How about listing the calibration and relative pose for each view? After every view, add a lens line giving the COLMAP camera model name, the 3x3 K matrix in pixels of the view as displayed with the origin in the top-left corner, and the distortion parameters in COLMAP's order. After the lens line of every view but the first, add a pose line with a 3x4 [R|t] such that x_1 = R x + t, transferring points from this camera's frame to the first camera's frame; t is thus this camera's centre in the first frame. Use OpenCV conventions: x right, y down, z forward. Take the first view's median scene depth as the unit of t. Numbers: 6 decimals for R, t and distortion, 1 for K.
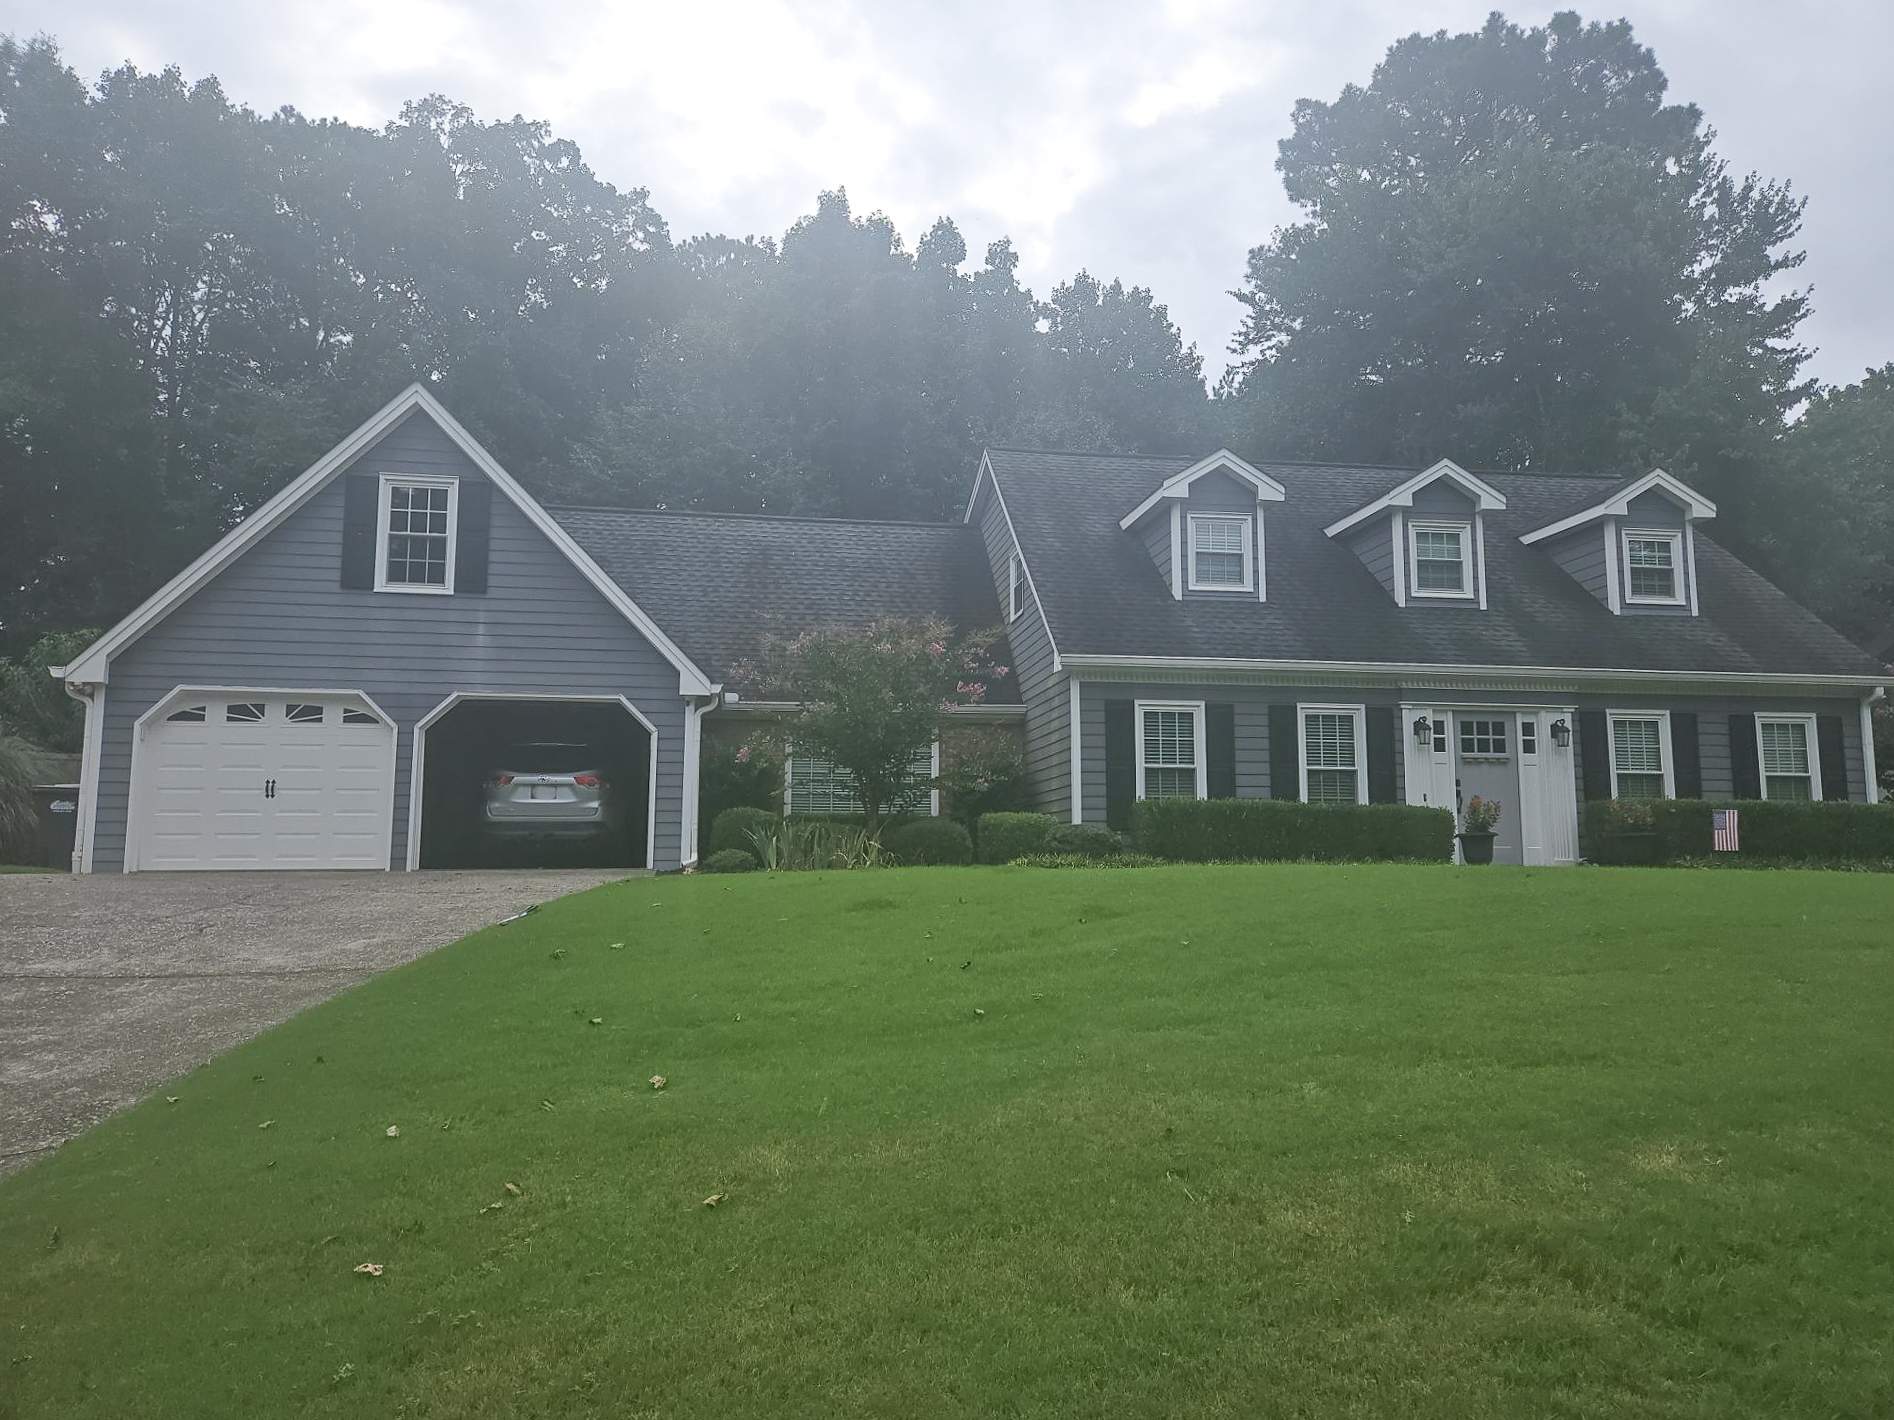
lens RADIAL K [[1277.2, 0, 976.8], [0, 1277.2, 712.2], [0, 0, 1]] dist [0.080012, -0.064263]
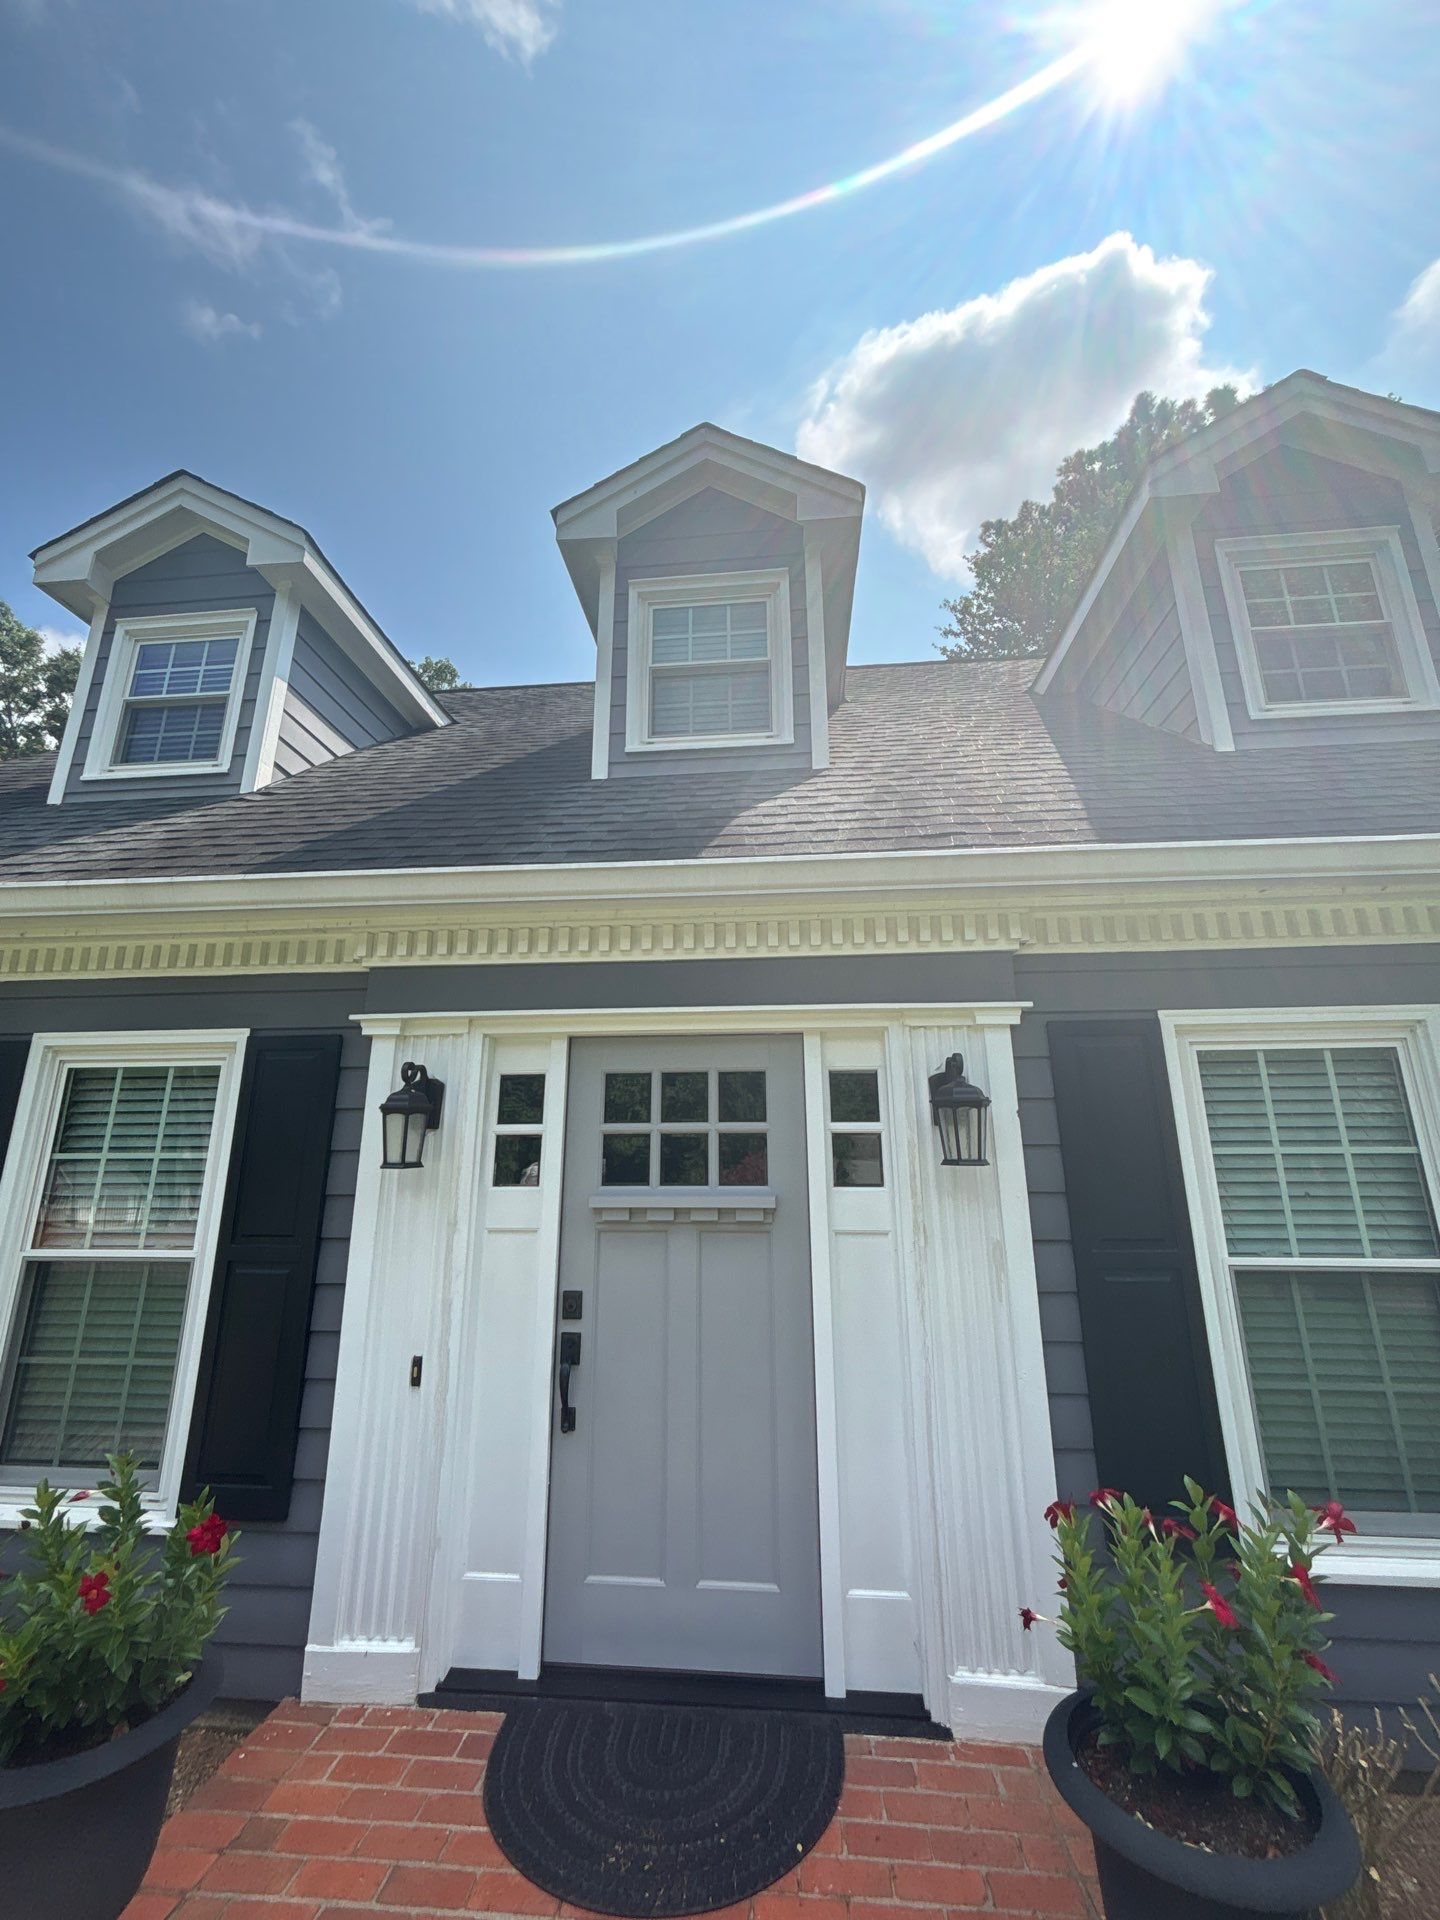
lens RADIAL K [[780.6, 0, 720.0], [0, 780.6, 960.0], [0, 0, 1]] dist [0.000298, 0.000151]
pose [[0.967075, -0.067576, -0.245354, 0.427260], [0.033662, 0.989596, -0.139878, 0.006714], [0.252254, 0.127014, 0.959289, 0.802685]]
